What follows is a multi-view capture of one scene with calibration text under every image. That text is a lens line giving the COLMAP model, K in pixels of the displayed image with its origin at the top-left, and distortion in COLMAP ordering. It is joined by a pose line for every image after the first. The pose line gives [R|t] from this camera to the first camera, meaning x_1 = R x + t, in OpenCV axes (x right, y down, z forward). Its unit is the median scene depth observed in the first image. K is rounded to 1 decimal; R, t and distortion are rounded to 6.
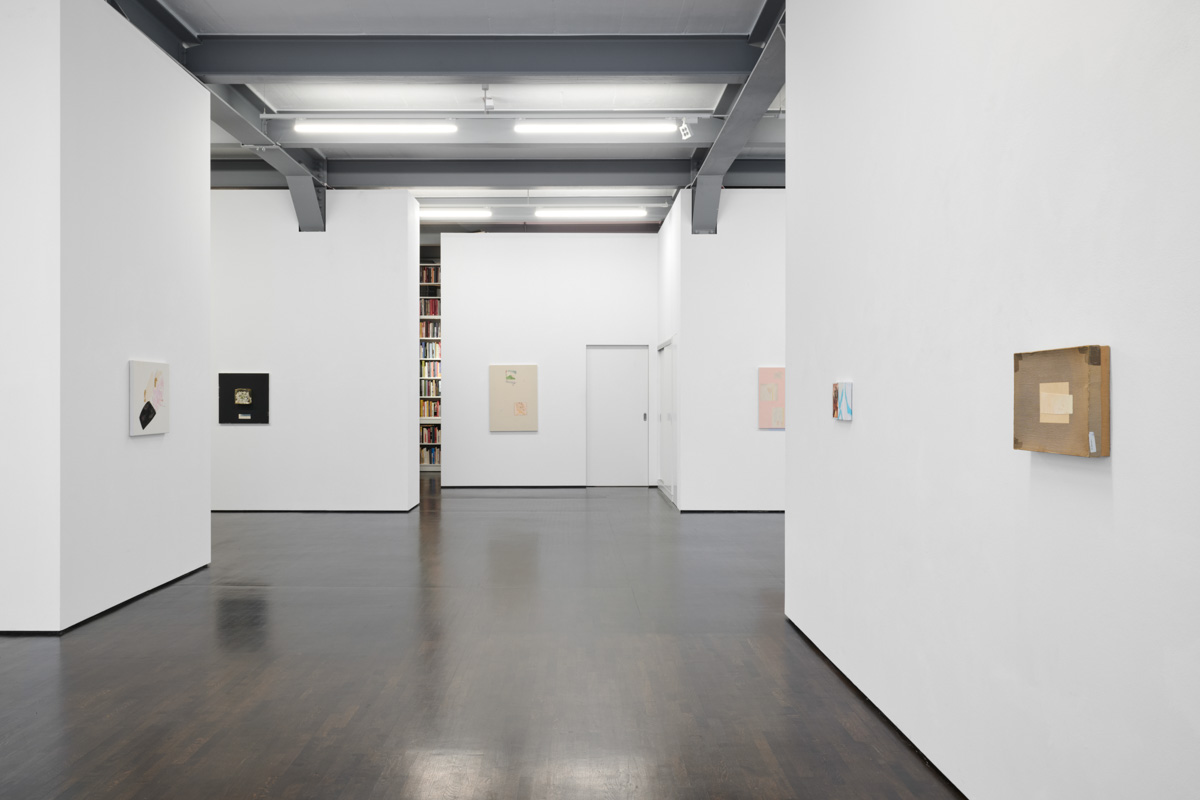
lens RADIAL K [[815.9, 0, 593.0], [0, 815.9, 396.6], [0, 0, 1]] dist [-0.027486, 0.004430]
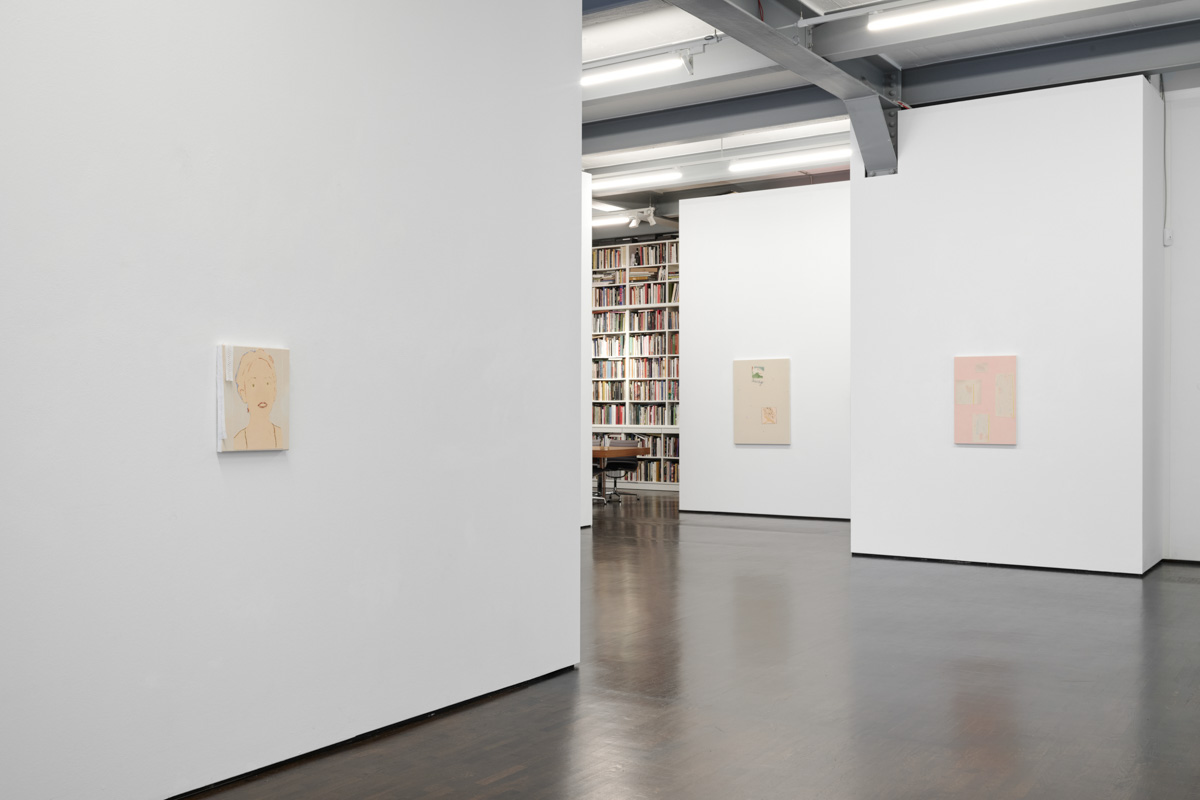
lens RADIAL K [[1150.9, 0, 561.0], [0, 1150.9, 413.1], [0, 0, 1]] dist [0.006274, 0.000000]
pose [[0.803981, 0.001855, -0.594652, 0.403382], [0.004920, 0.999940, 0.009770, 0.000921], [0.594634, -0.010781, 0.803924, 0.001268]]
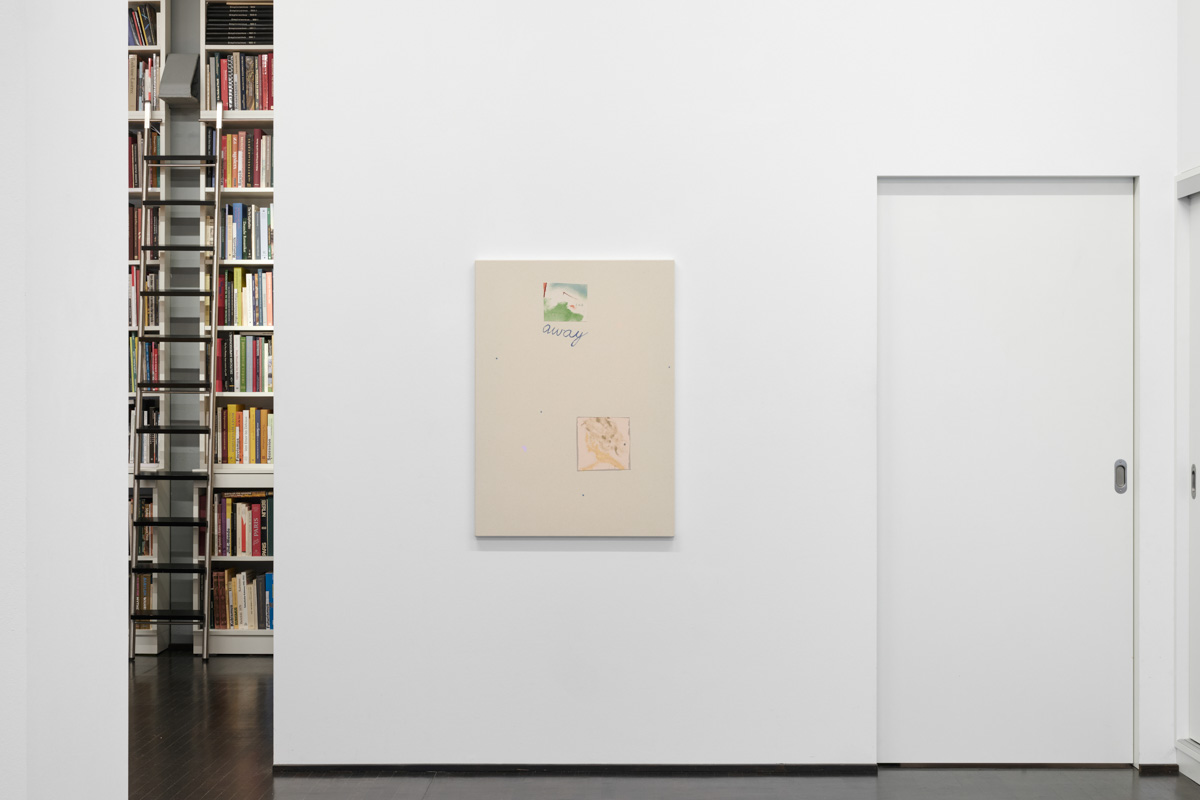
lens RADIAL K [[1767.2, 0, 605.2], [0, 1767.2, 401.5], [0, 0, 1]] dist [0.015440, 0.000000]
pose [[0.999193, 0.001302, -0.040139, -0.067795], [-0.001166, 0.999993, 0.003433, 0.001009], [0.040144, -0.003383, 0.999188, 0.482228]]
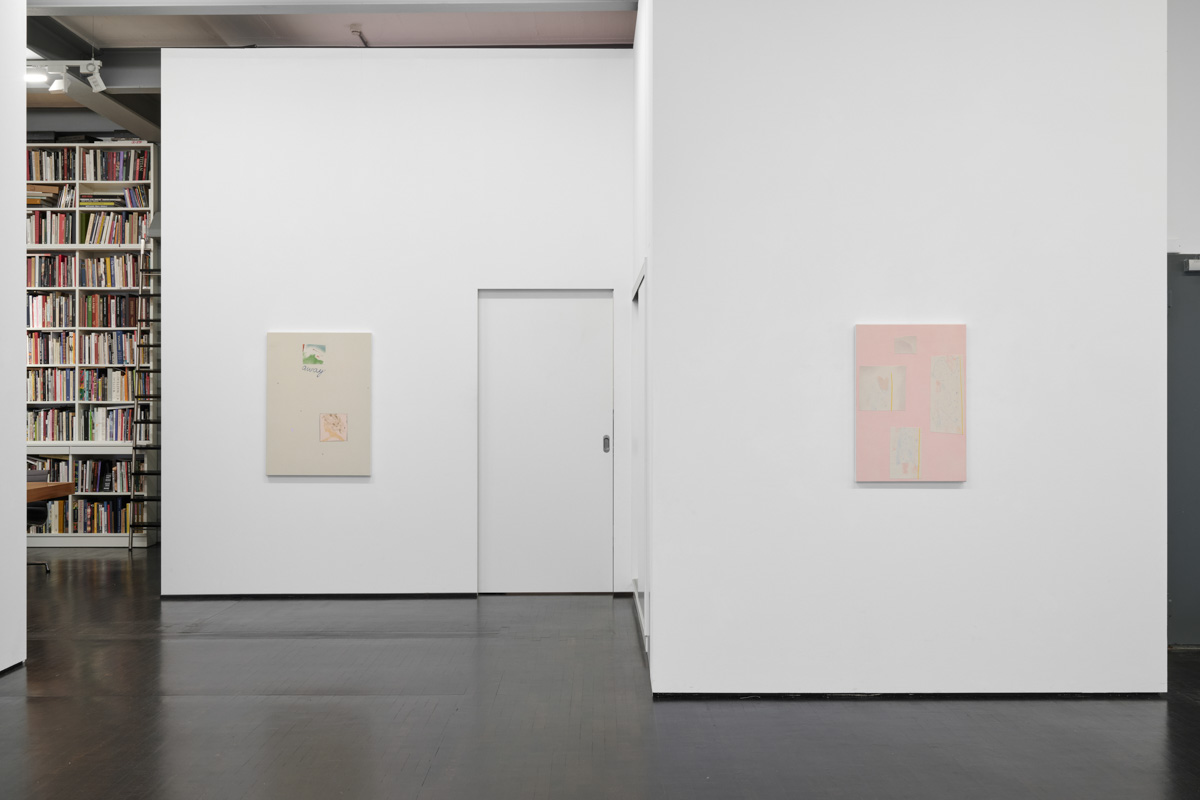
lens RADIAL K [[1150.9, 0, 593.0], [0, 1150.9, 396.6], [0, 0, 1]] dist [0.006274, 0.000000]
pose [[0.999883, -0.000862, -0.015285, 0.067659], [0.000799, 0.999991, -0.004137, 0.000479], [0.015288, 0.004125, 0.999875, 0.350205]]
